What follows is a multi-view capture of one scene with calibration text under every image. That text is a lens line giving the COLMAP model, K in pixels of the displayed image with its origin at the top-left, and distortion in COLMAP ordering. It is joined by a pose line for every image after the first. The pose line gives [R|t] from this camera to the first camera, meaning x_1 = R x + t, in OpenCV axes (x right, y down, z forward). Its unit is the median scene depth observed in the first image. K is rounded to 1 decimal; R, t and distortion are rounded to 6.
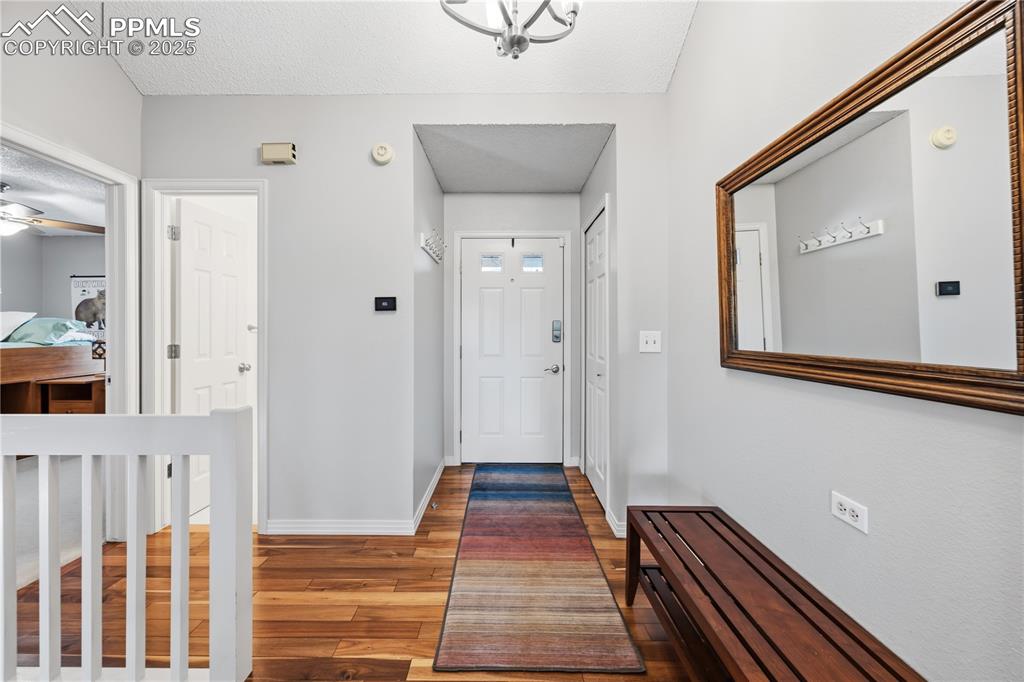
lens RADIAL K [[397.3, 0, 509.0], [0, 397.3, 332.4], [0, 0, 1]] dist [-0.006972, -0.000190]
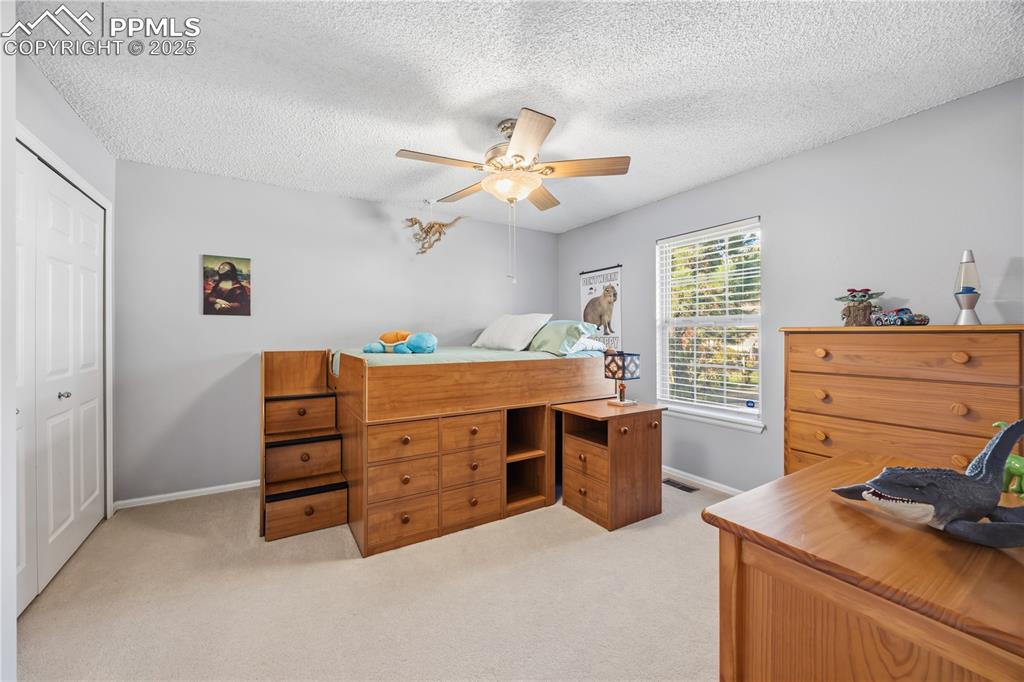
lens RADIAL K [[397.3, 0, 510.5], [0, 397.3, 339.3], [0, 0, 1]] dist [-0.006972, -0.000190]
pose [[0.544415, 0.007282, -0.838785, -0.564125], [-0.002841, 0.999973, 0.006837, -0.004092], [0.838811, -0.001339, 0.544420, 0.482698]]
